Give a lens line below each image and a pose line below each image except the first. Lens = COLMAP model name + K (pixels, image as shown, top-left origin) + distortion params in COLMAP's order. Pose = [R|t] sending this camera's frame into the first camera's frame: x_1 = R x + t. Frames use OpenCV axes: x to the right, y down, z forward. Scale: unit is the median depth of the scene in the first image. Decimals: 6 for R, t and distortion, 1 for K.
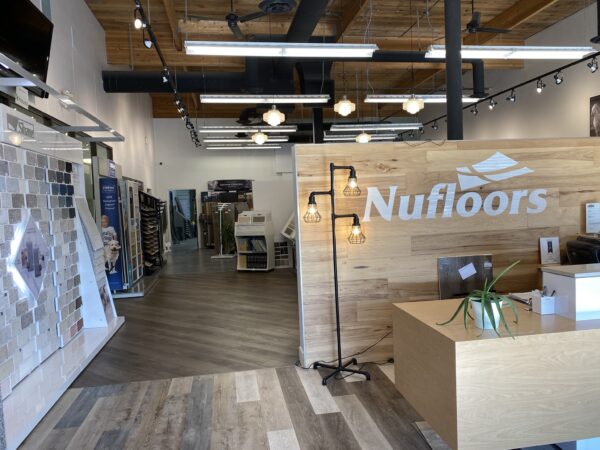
lens RADIAL K [[458.9, 0, 302.3], [0, 458.9, 229.9], [0, 0, 1]] dist [0.042174, -0.061368]
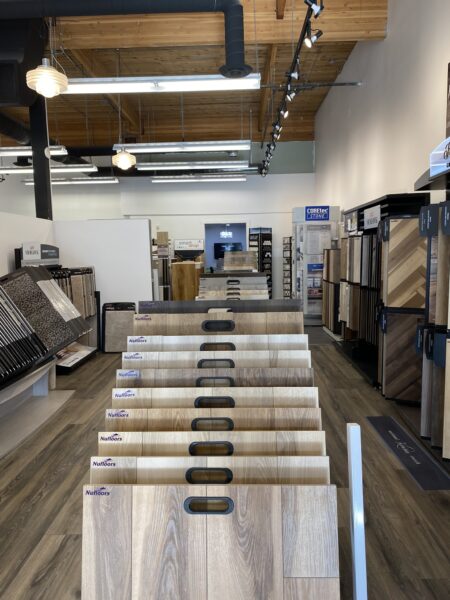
lens RADIAL K [[458.9, 0, 224.0], [0, 458.9, 302.8], [0, 0, 1]] dist [0.042174, -0.061368]
pose [[0.978873, 0.042947, -0.199910, 1.006895], [-0.032215, 0.997875, 0.056630, -0.094659], [0.201917, -0.048993, 0.978176, 0.951580]]
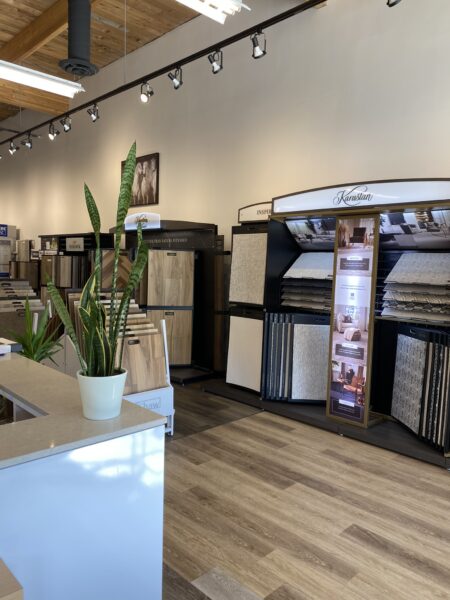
lens RADIAL K [[458.9, 0, 229.2], [0, 458.9, 294.2], [0, 0, 1]] dist [0.042174, -0.061368]
pose [[0.819902, 0.027030, 0.571865, 0.572667], [-0.026071, 0.999611, -0.009868, -0.057690], [-0.571910, -0.006818, 0.820288, 0.321775]]
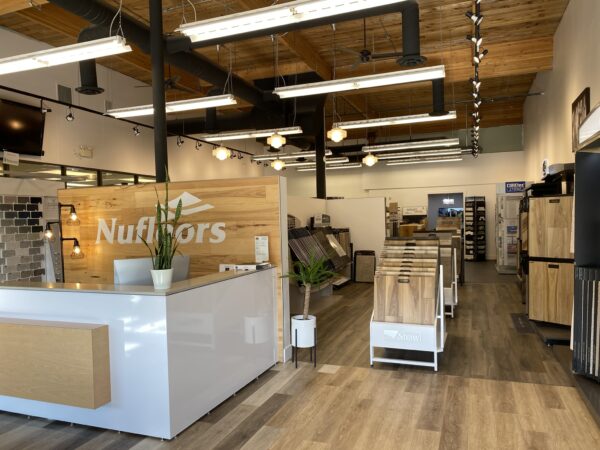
lens RADIAL K [[458.9, 0, 306.4], [0, 458.9, 230.3], [0, 0, 1]] dist [0.042174, -0.061368]
pose [[0.865656, 0.031668, -0.499637, 1.301471], [-0.041007, 0.999129, -0.007720, -0.069707], [0.498958, 0.027171, 0.866200, 0.108811]]
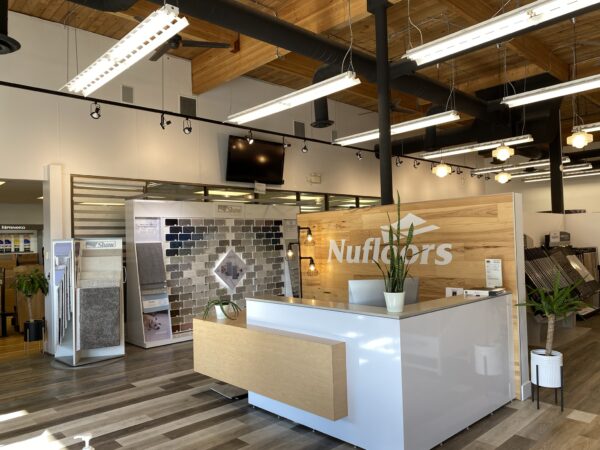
lens RADIAL K [[458.9, 0, 304.0], [0, 458.9, 230.2], [0, 0, 1]] dist [0.042174, -0.061368]
pose [[0.554954, 0.005222, -0.831864, 1.276191], [-0.044061, 0.998761, -0.023124, -0.081271], [0.830713, 0.049485, 0.554497, 0.089627]]
